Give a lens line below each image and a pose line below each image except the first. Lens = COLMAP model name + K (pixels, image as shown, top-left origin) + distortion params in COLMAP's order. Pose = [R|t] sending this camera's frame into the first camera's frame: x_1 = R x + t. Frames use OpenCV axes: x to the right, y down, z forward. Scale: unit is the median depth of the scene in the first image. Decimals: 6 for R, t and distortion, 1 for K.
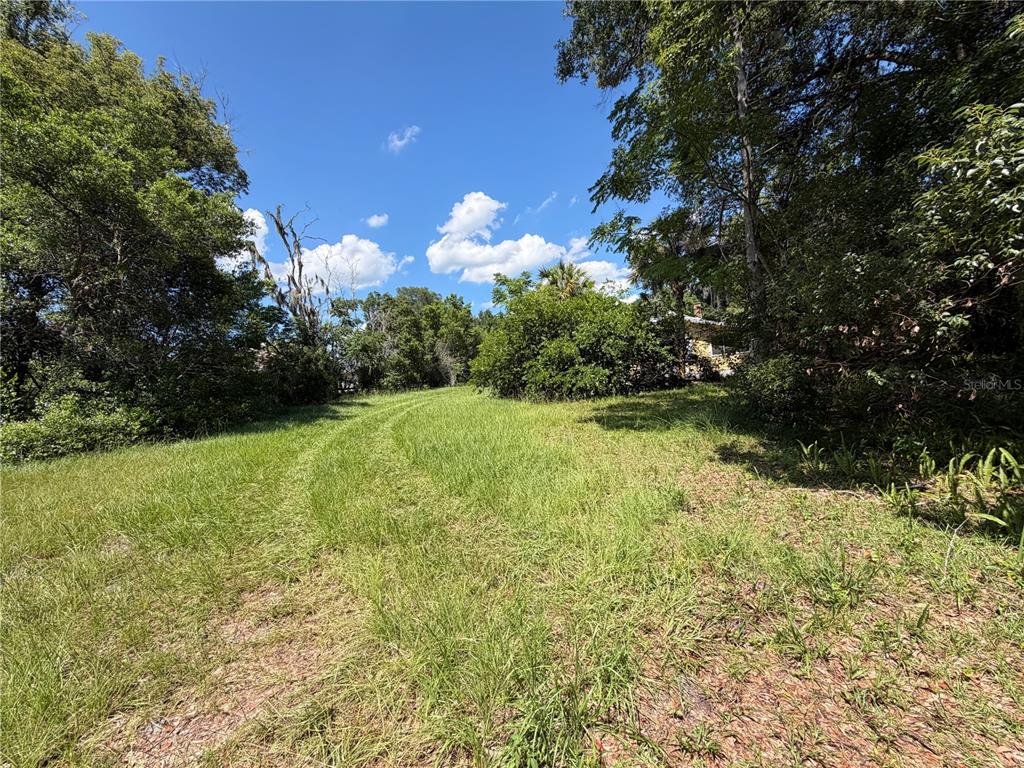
lens RADIAL K [[408.1, 0, 512.6], [0, 408.1, 385.9], [0, 0, 1]] dist [-0.002624, 0.000015]
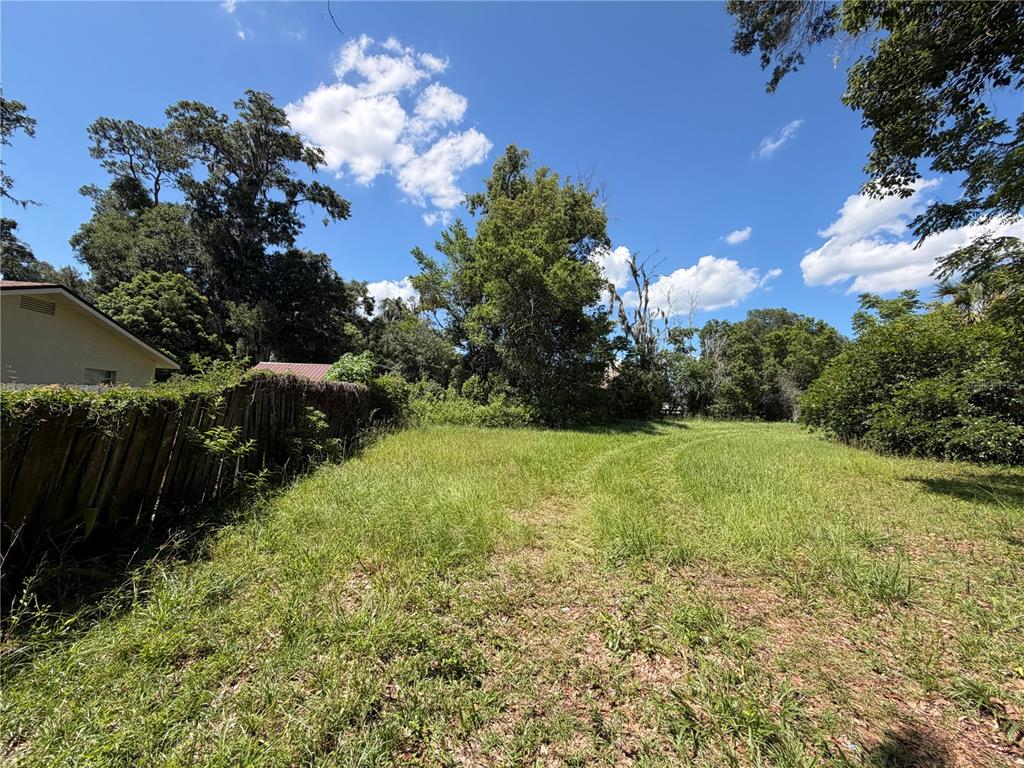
lens RADIAL K [[409.2, 0, 509.9], [0, 409.2, 383.7], [0, 0, 1]] dist [0.001467, 0.000369]
pose [[0.690475, 0.073154, -0.719648, 0.113768], [-0.115322, 0.993281, -0.009678, -0.004475], [0.714105, 0.089673, 0.694271, -0.116498]]
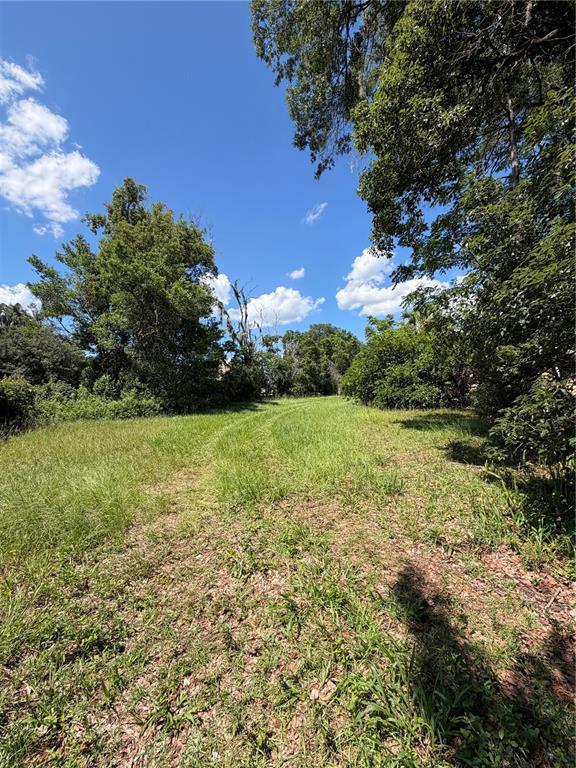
lens RADIAL K [[306.9, 0, 287.3], [0, 306.9, 381.3], [0, 0, 1]] dist [0.001467, 0.000369]
pose [[0.935841, 0.035408, -0.350638, 0.109340], [-0.050441, 0.998154, -0.033830, -0.003103], [0.348793, 0.049346, 0.935900, -0.110234]]
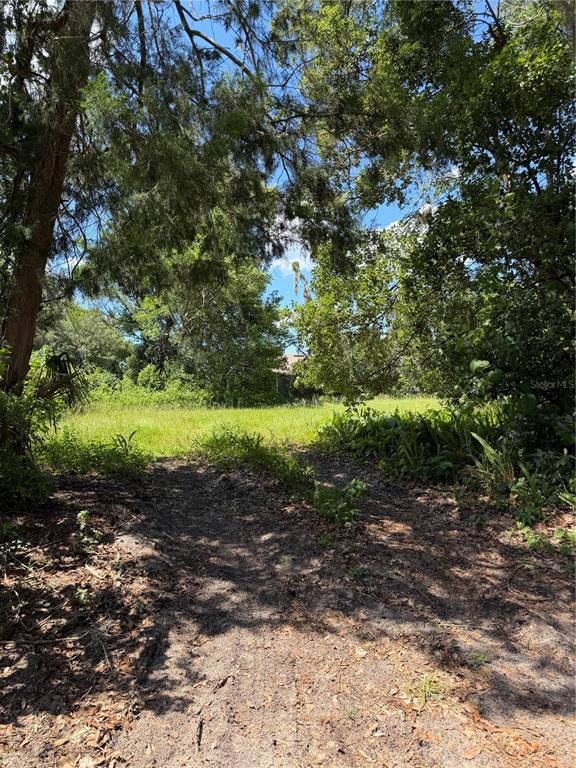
lens RADIAL K [[541.0, 0, 284.2], [0, 541.0, 380.1], [0, 0, 1]] dist [0.093802, -0.119323]
pose [[0.796084, 0.043332, -0.603633, 0.465127], [-0.066664, 0.997642, -0.016301, 0.016228], [0.601503, 0.053218, 0.797096, -0.400089]]
